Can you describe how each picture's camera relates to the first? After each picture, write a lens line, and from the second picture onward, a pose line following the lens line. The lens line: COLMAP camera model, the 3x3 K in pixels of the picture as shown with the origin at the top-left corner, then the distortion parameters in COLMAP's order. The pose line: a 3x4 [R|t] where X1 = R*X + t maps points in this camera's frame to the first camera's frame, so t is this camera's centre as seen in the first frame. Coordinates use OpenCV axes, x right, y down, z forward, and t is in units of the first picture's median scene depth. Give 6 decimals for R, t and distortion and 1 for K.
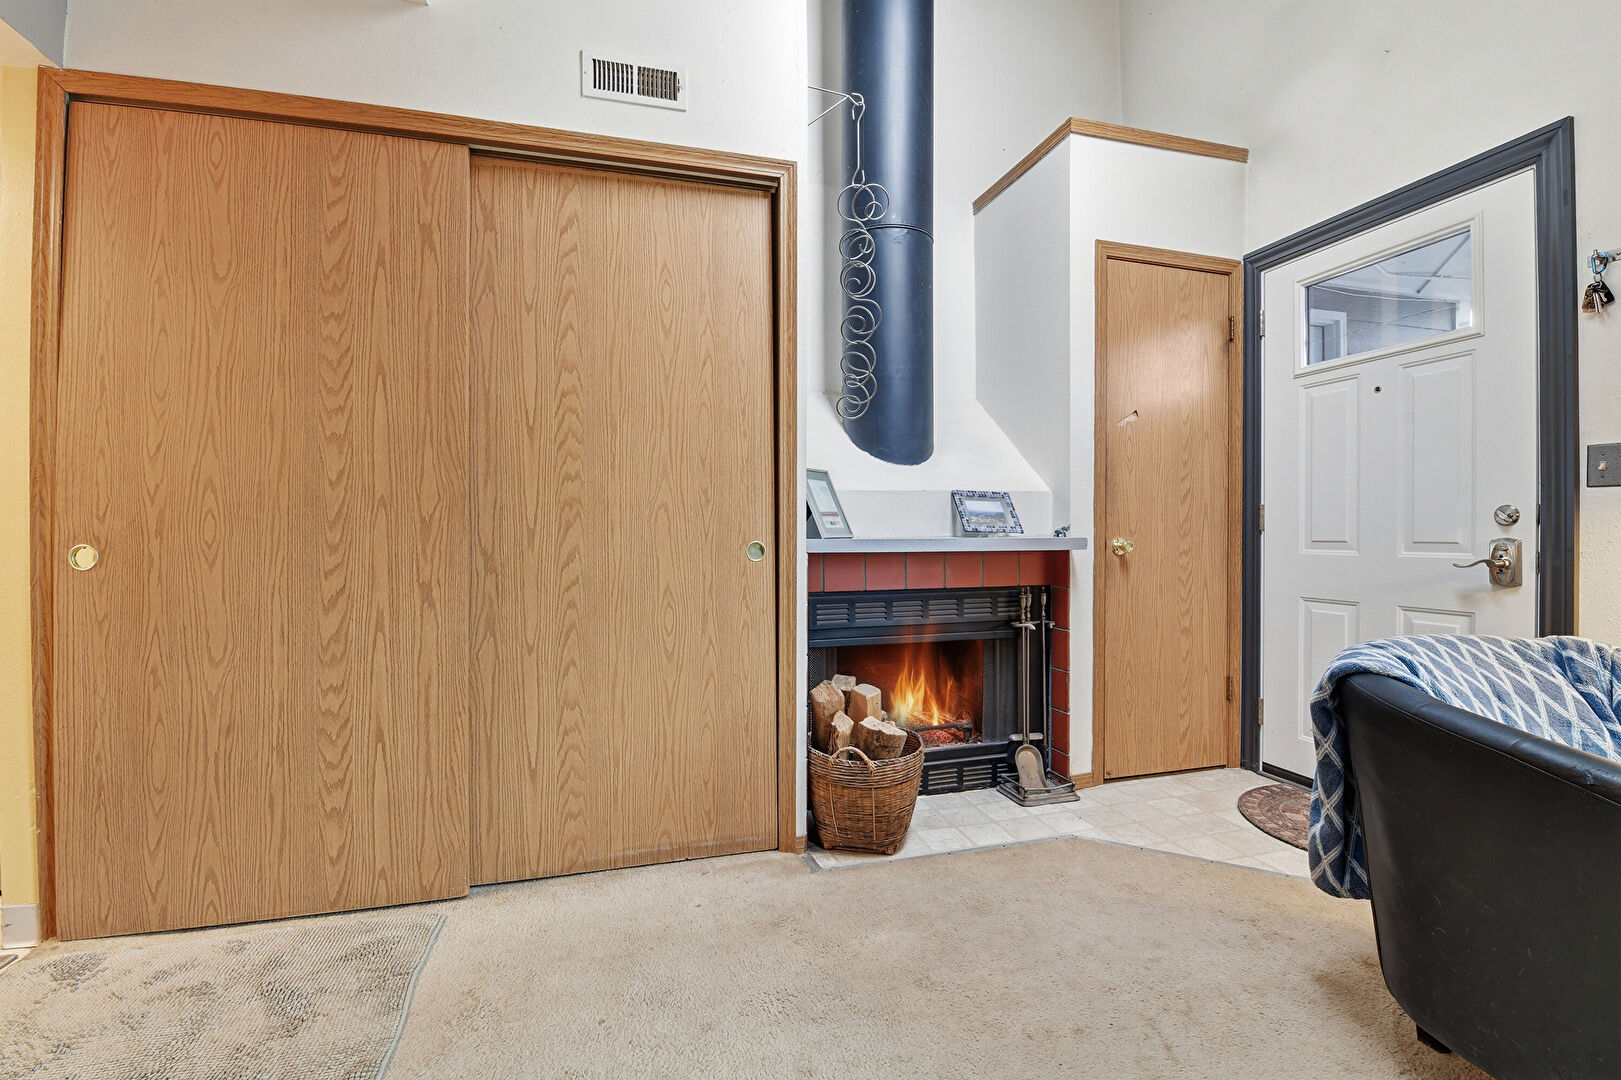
lens RADIAL K [[710.8, 0, 815.9], [0, 710.8, 537.8], [0, 0, 1]] dist [-0.001470, -0.009235]
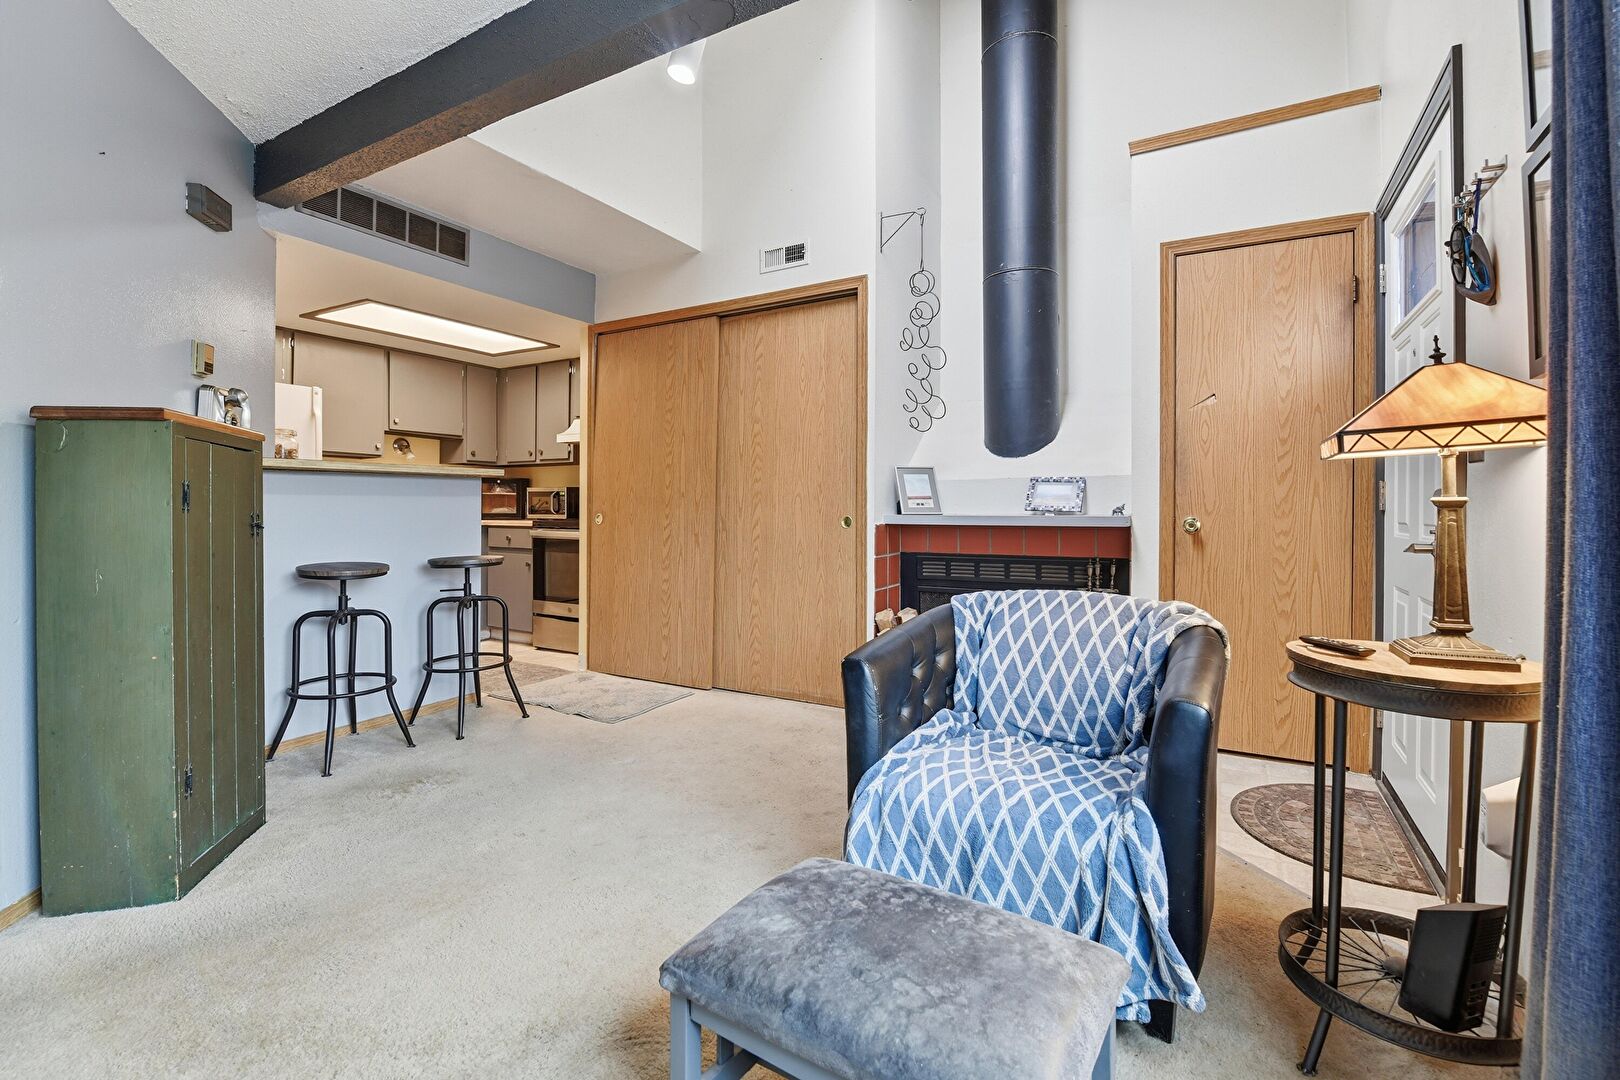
lens RADIAL K [[714.3, 0, 809.6], [0, 714.3, 510.7], [0, 0, 1]] dist [-0.000638, -0.009688]
pose [[0.696303, 0.004332, -0.717735, 0.884834], [-0.008787, 0.999958, -0.002489, -0.001690], [0.717694, 0.008040, 0.696312, -0.162115]]
